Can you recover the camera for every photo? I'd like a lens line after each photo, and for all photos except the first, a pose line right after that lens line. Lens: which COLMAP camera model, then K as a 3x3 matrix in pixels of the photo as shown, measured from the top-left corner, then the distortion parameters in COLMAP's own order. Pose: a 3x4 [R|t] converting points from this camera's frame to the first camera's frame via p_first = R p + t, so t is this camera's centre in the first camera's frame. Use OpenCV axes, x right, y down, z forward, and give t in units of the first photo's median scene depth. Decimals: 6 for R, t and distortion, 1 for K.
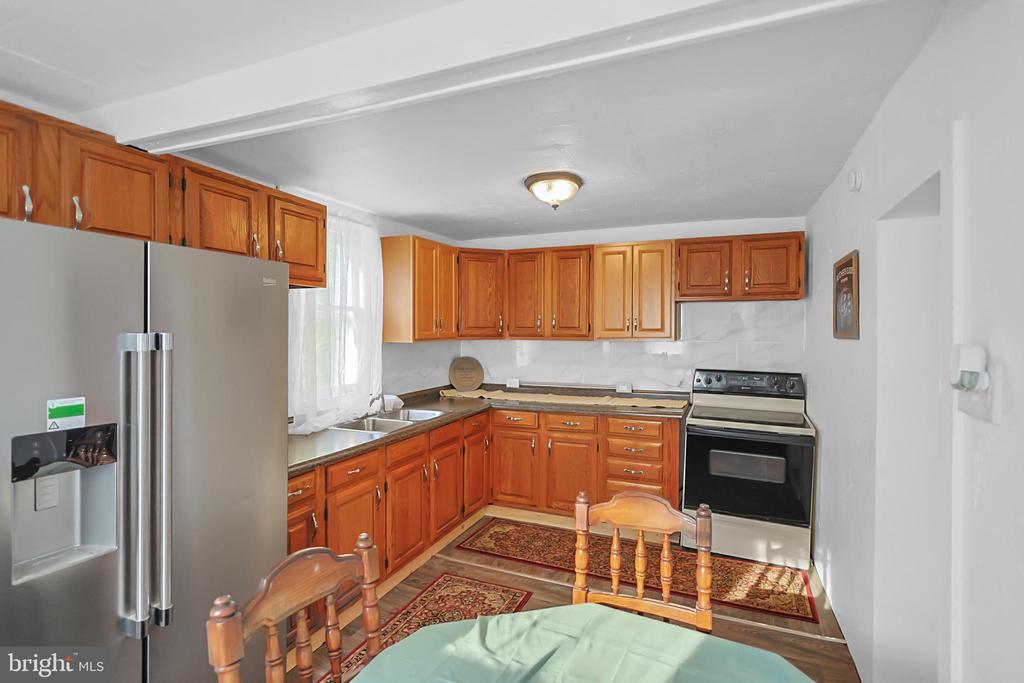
lens RADIAL K [[497.9, 0, 512.0], [0, 497.9, 341.5], [0, 0, 1]] dist [-0.000867, 0.000651]
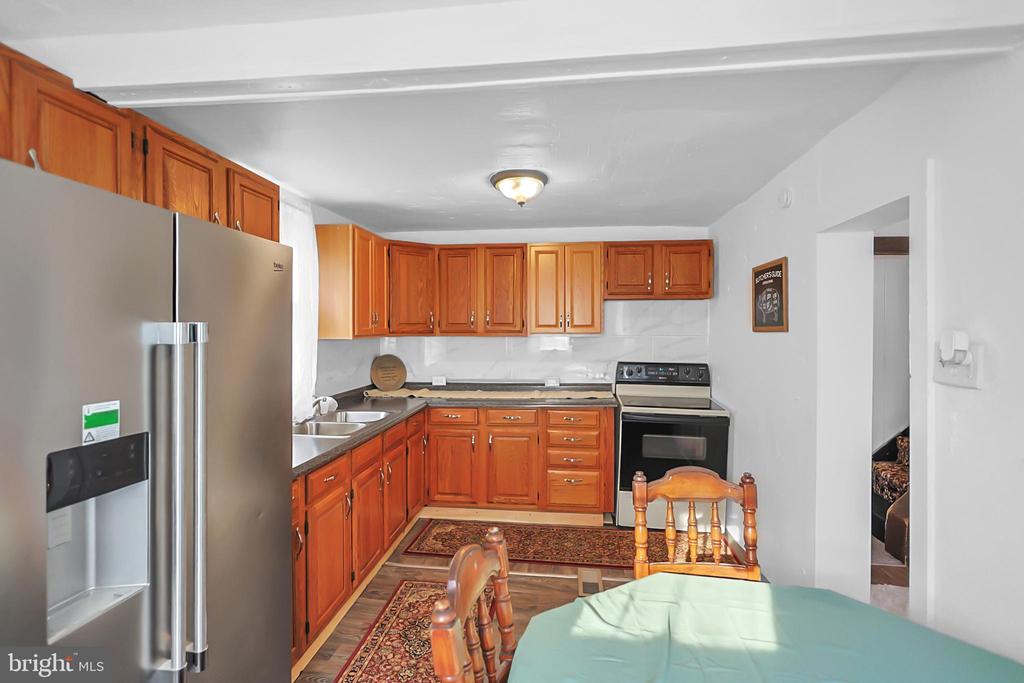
lens RADIAL K [[502.2, 0, 508.8], [0, 502.2, 339.7], [0, 0, 1]] dist [0.000917, -0.000013]
pose [[0.960919, -0.007672, 0.276723, -0.190564], [0.008555, 0.999961, -0.001984, 0.008012], [-0.276697, 0.004274, 0.960948, 0.017075]]
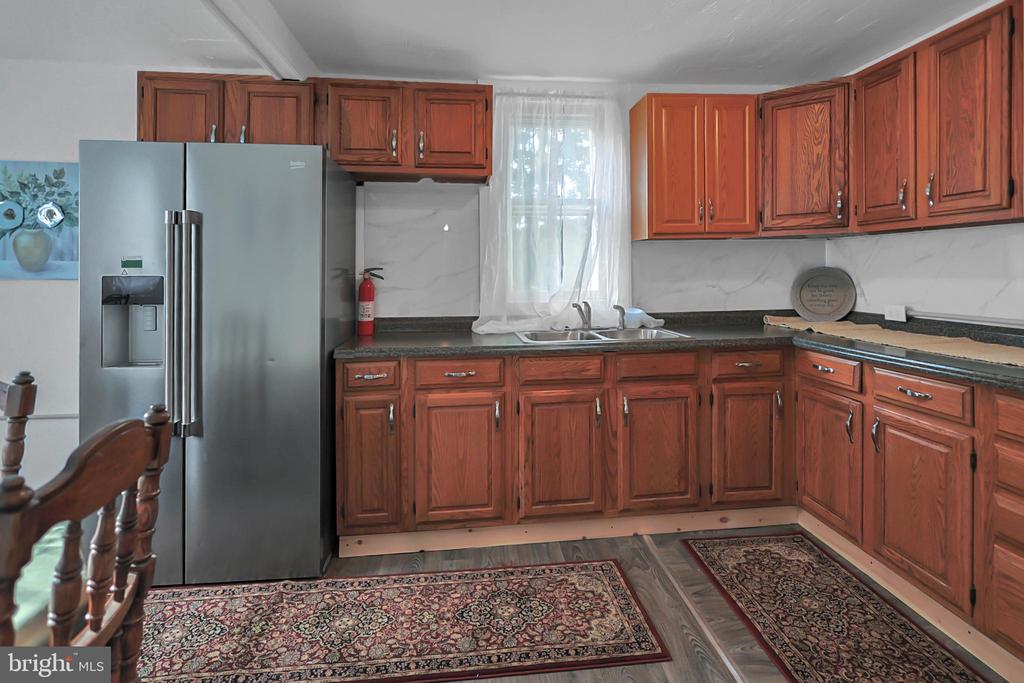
lens RADIAL K [[523.3, 0, 516.7], [0, 523.3, 271.6], [0, 0, 1]] dist [-0.001265, -0.000080]
pose [[0.497455, -0.001596, -0.867488, 0.403804], [-0.009823, 0.999924, -0.007472, 0.063619], [0.867434, 0.012238, 0.497401, 0.475437]]
